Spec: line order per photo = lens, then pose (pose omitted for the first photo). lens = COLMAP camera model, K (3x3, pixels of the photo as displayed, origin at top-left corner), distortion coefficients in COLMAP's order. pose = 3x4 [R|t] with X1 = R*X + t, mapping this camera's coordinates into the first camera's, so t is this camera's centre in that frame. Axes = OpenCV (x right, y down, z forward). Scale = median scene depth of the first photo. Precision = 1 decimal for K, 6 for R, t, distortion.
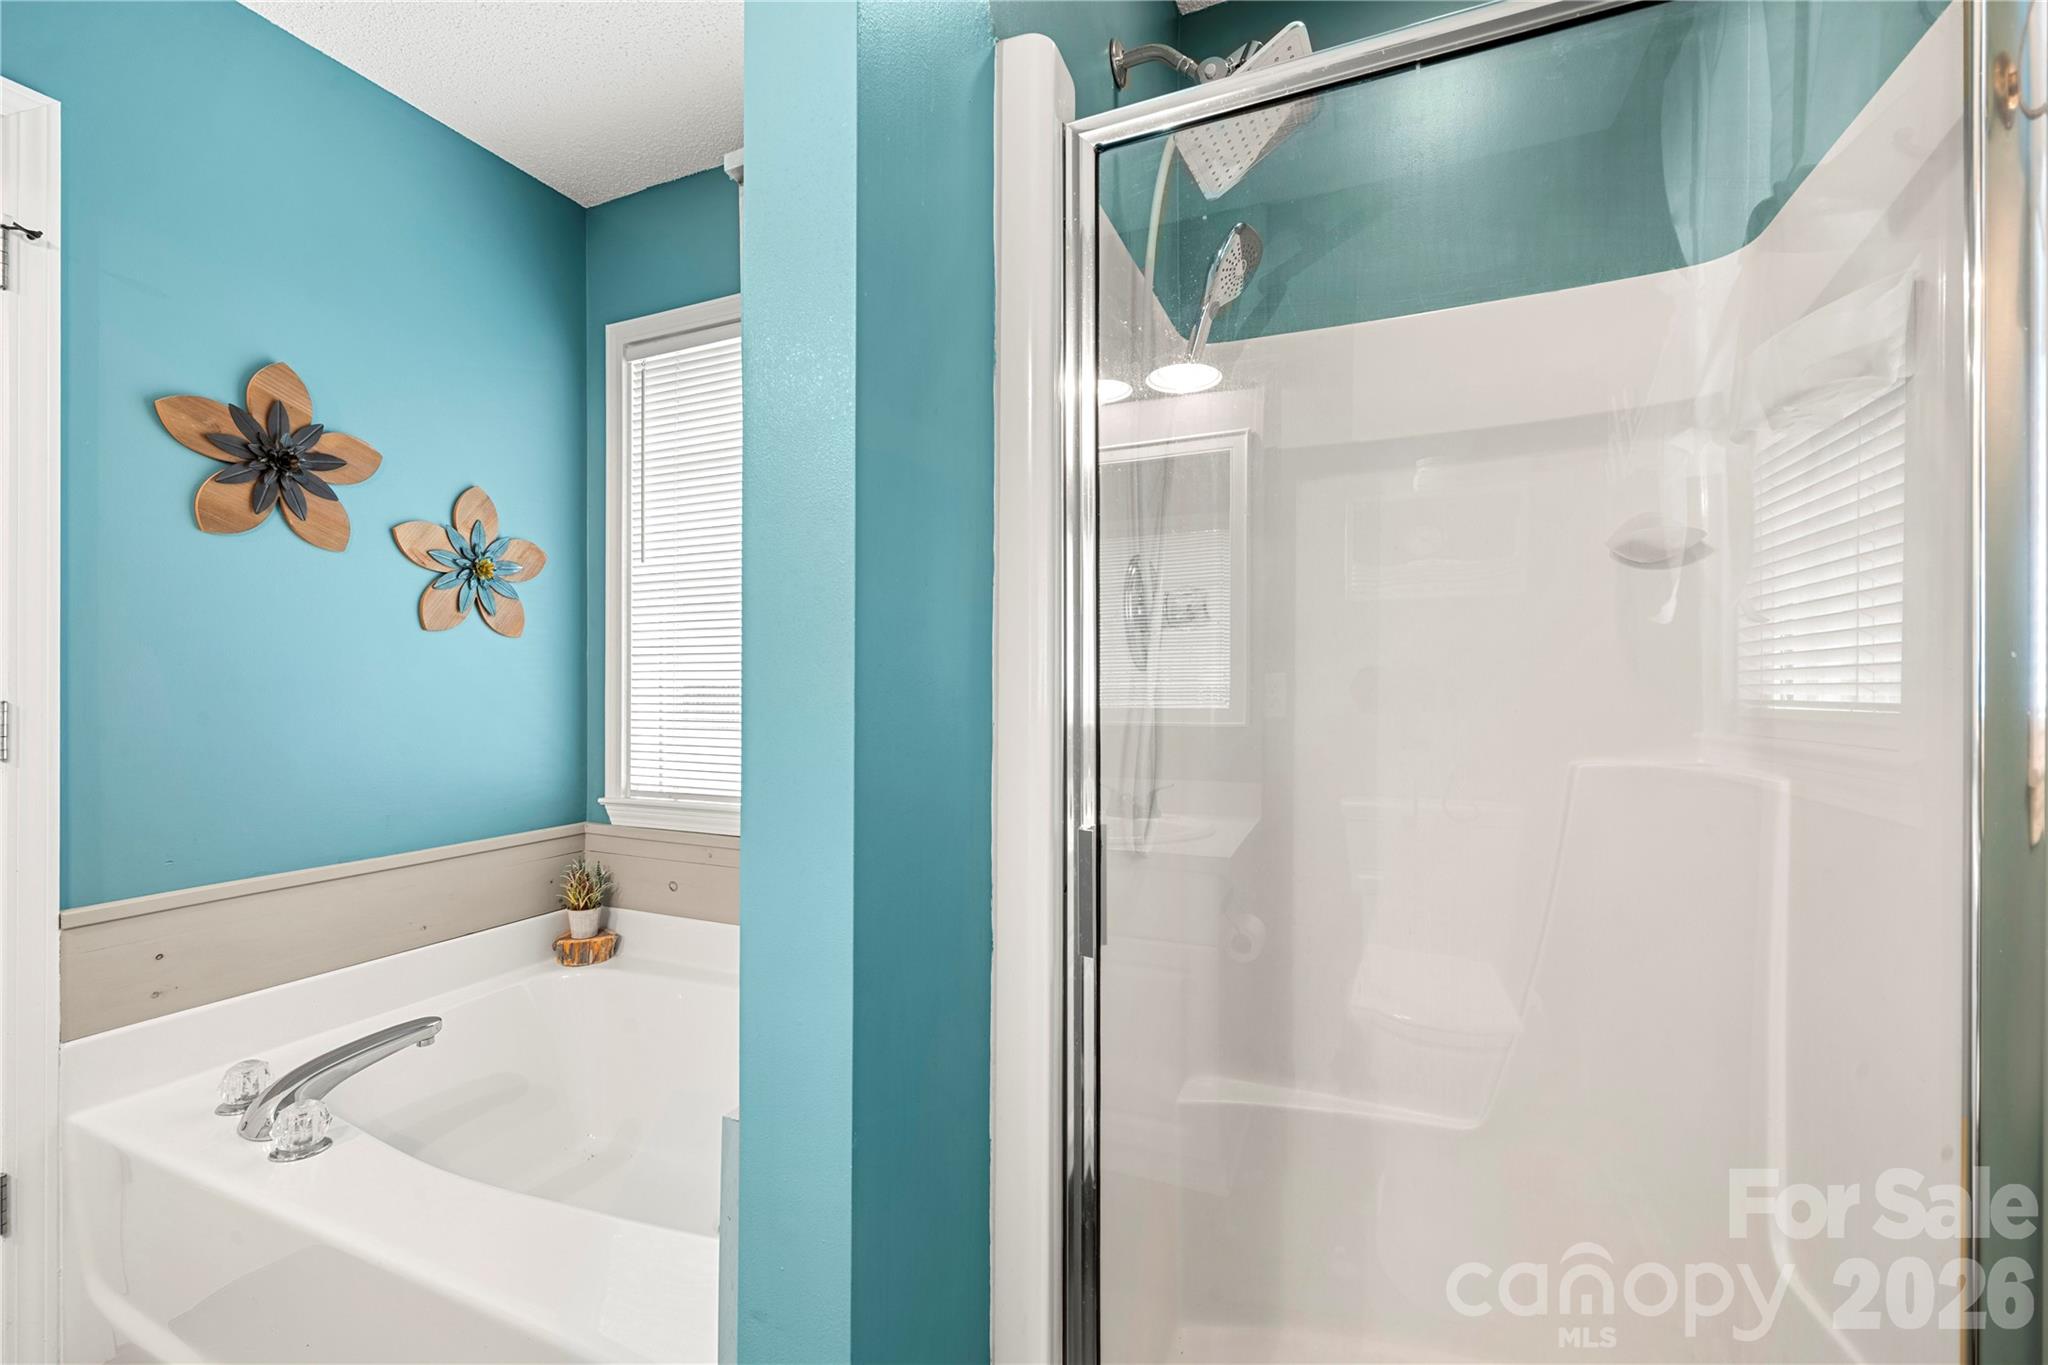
lens RADIAL K [[843.4, 0, 1027.8], [0, 843.4, 685.6], [0, 0, 1]] dist [-0.004476, 0.000528]
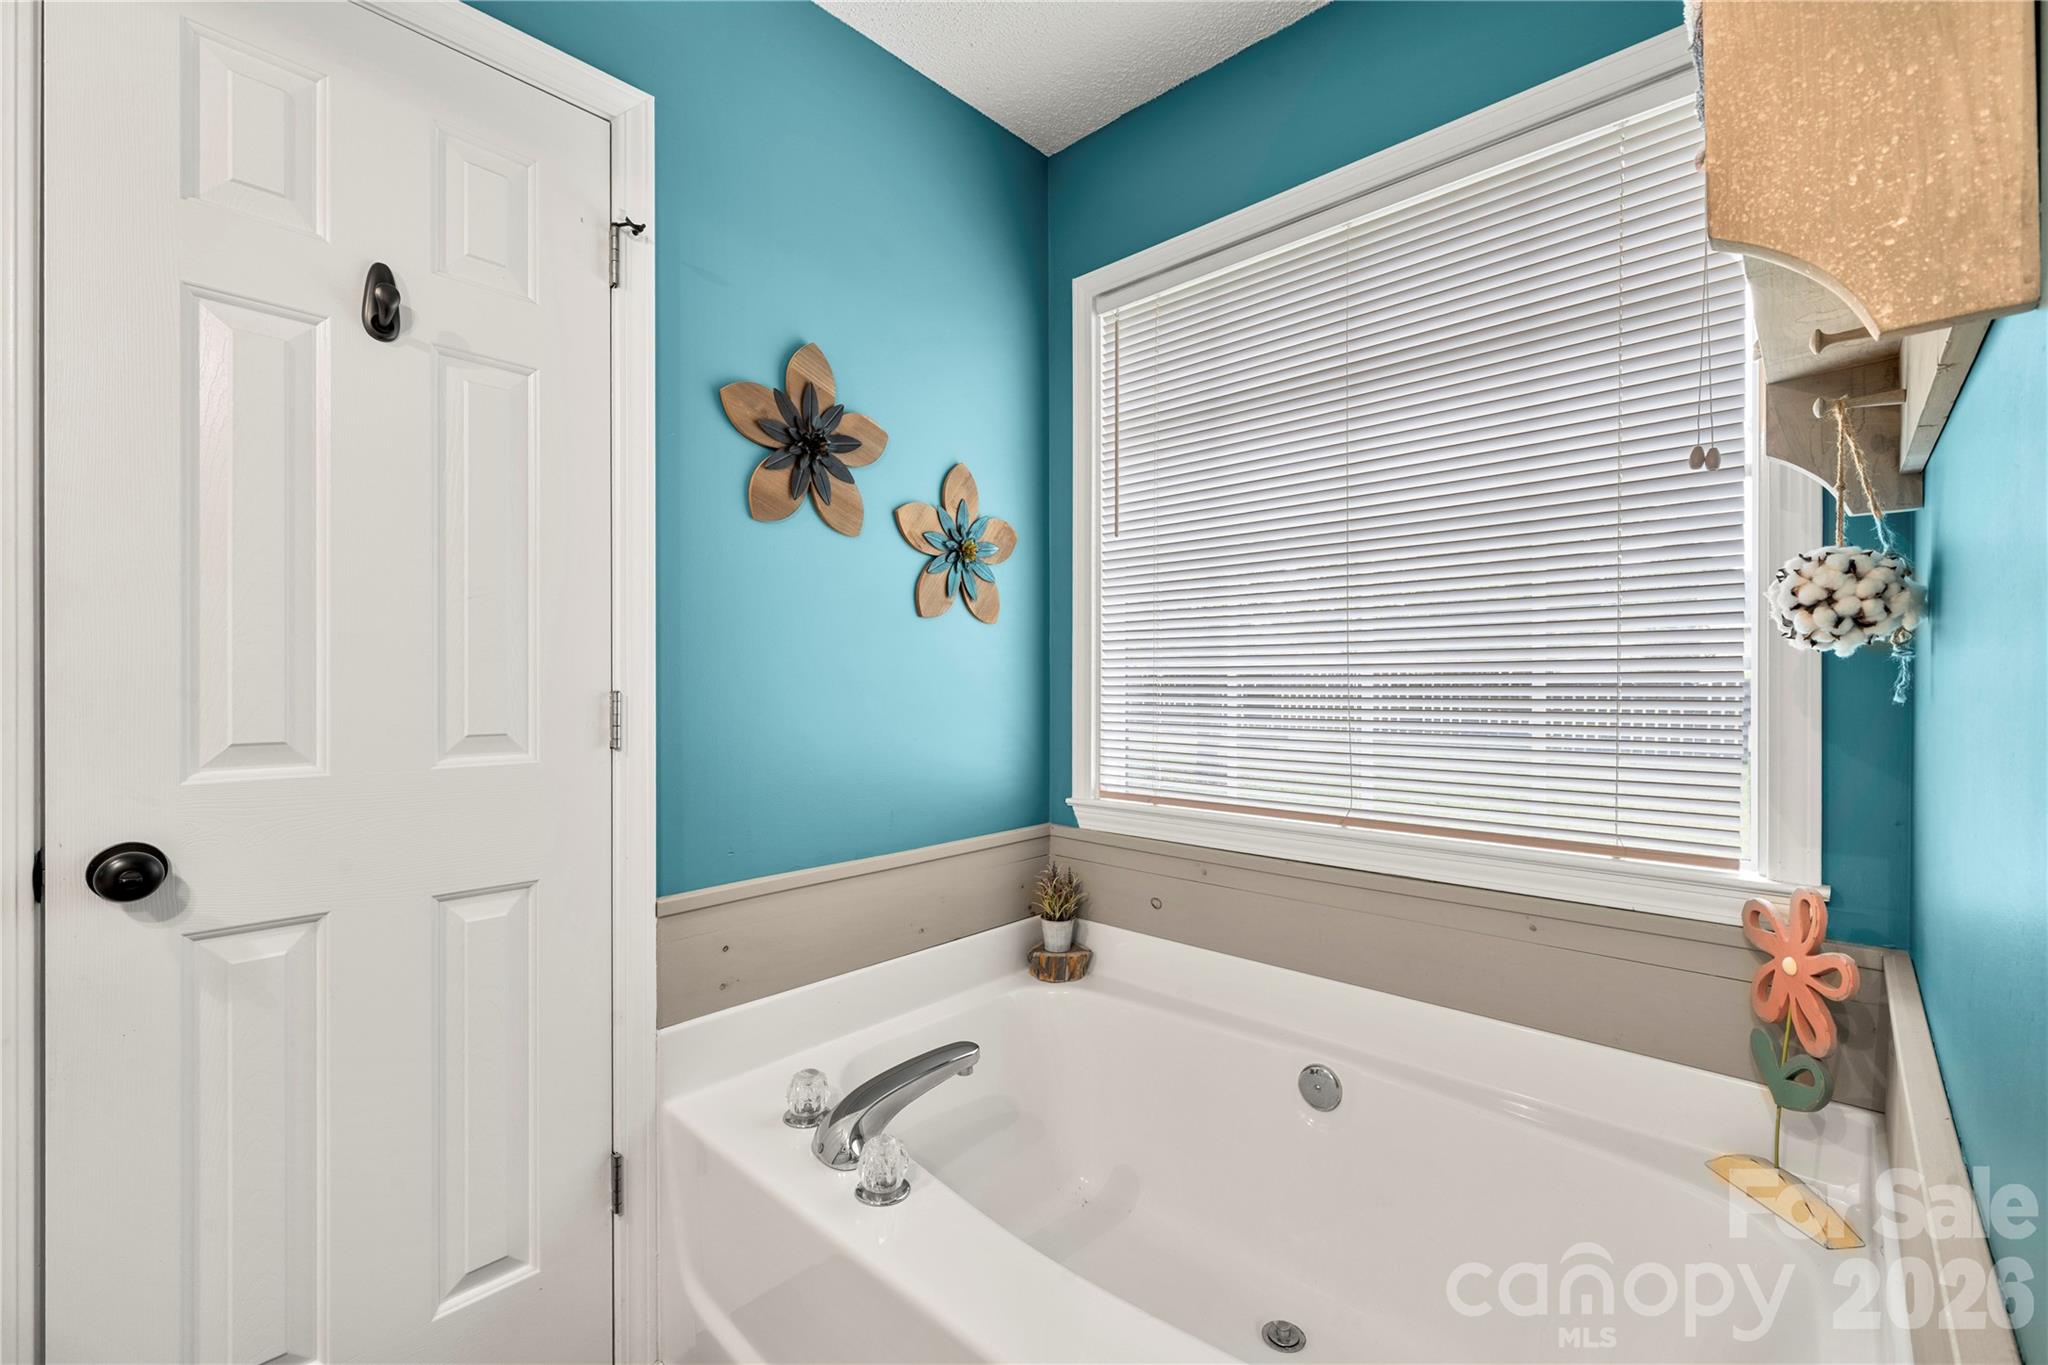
lens RADIAL K [[843.4, 0, 1013.0], [0, 843.4, 678.2], [0, 0, 1]] dist [-0.004476, 0.000528]
pose [[0.942380, -0.000589, -0.334543, -0.324183], [0.001796, 0.999993, 0.003297, 0.000154], [0.334539, -0.003707, 0.942375, 0.149071]]
